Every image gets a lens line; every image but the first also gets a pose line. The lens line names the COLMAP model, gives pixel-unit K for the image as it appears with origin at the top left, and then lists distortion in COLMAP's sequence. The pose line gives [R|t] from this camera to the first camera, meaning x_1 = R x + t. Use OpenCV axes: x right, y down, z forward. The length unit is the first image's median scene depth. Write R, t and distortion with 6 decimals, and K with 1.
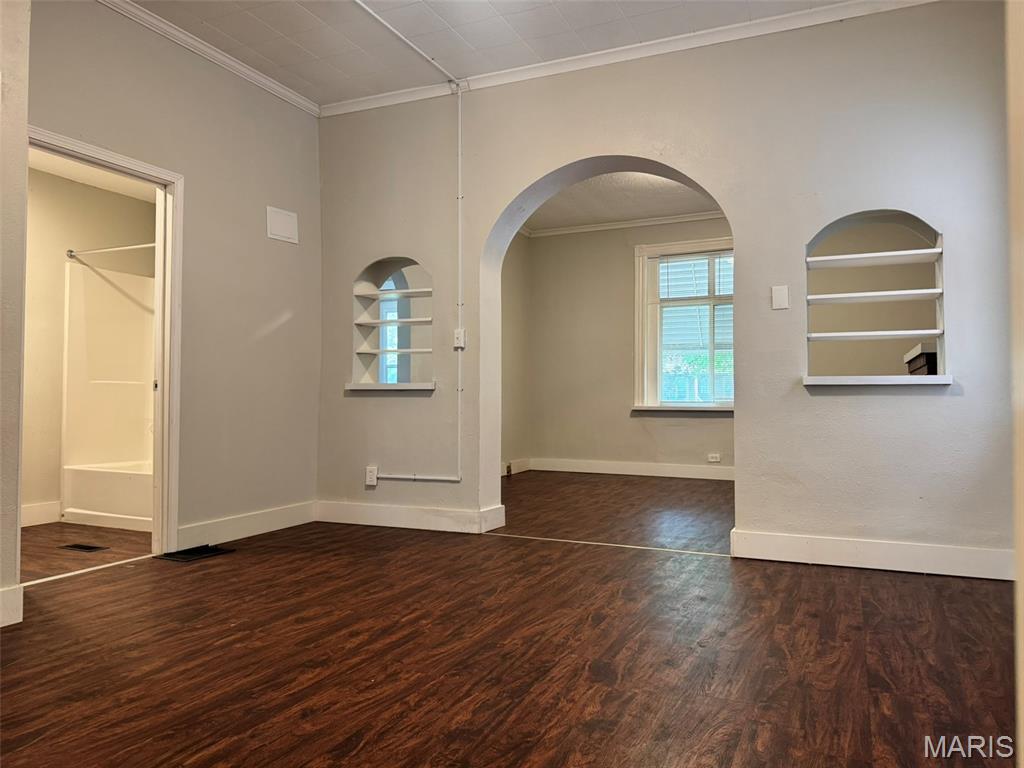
lens RADIAL K [[739.6, 0, 517.6], [0, 739.6, 386.1], [0, 0, 1]] dist [0.036848, -0.017693]
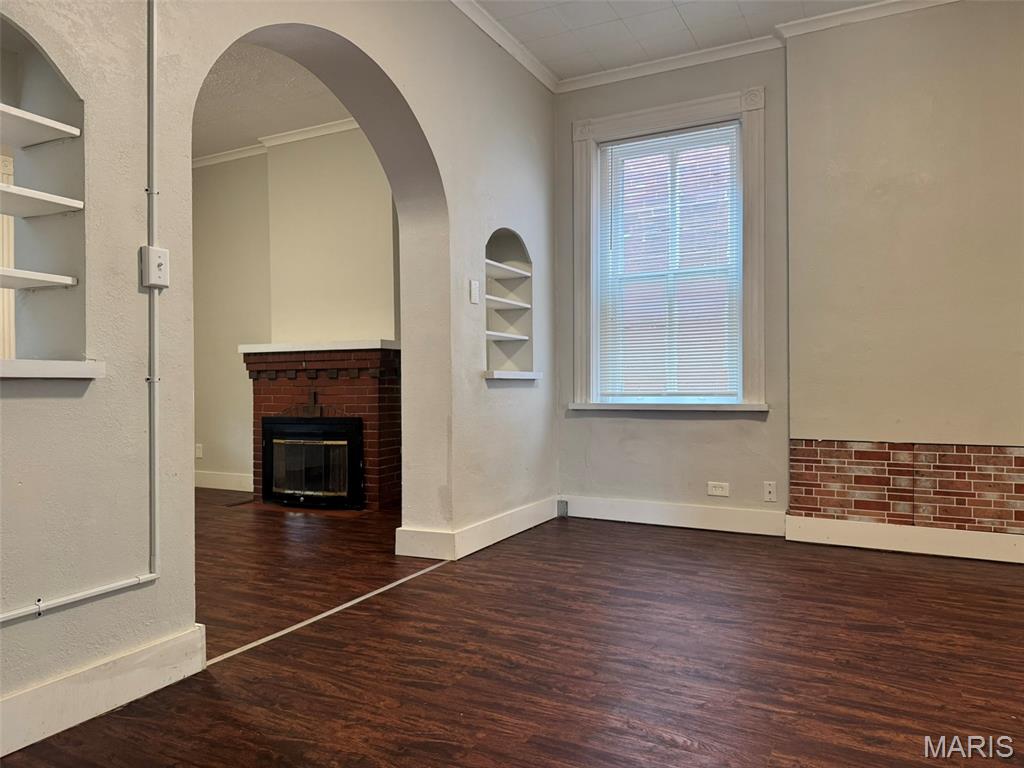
lens RADIAL K [[739.6, 0, 513.5], [0, 739.6, 385.0], [0, 0, 1]] dist [0.036848, -0.017693]
pose [[0.018446, -0.004254, 0.999821, -0.673138], [-0.020039, 0.999789, 0.004624, 0.002149], [-0.999629, -0.020121, 0.018357, 0.967546]]
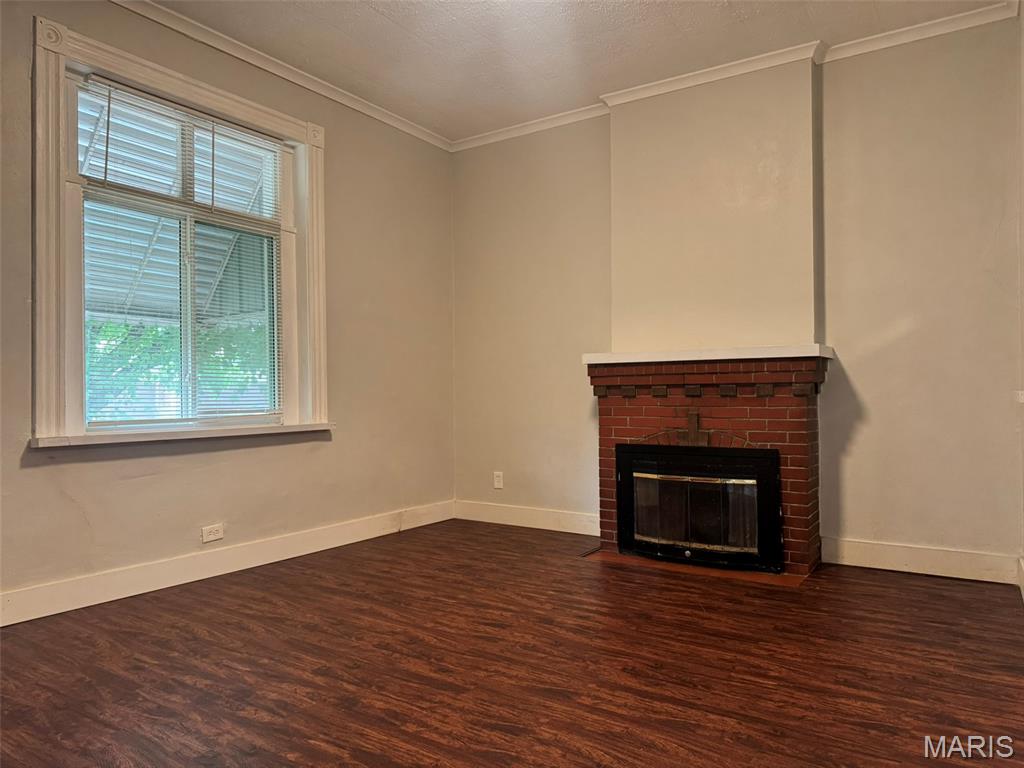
lens RADIAL K [[739.6, 0, 513.3], [0, 739.6, 387.8], [0, 0, 1]] dist [0.036848, -0.017693]
pose [[0.172003, -0.002885, 0.985092, -0.382896], [-0.015308, 0.999867, 0.005601, -0.010722], [-0.984977, -0.016043, 0.171936, 1.461590]]
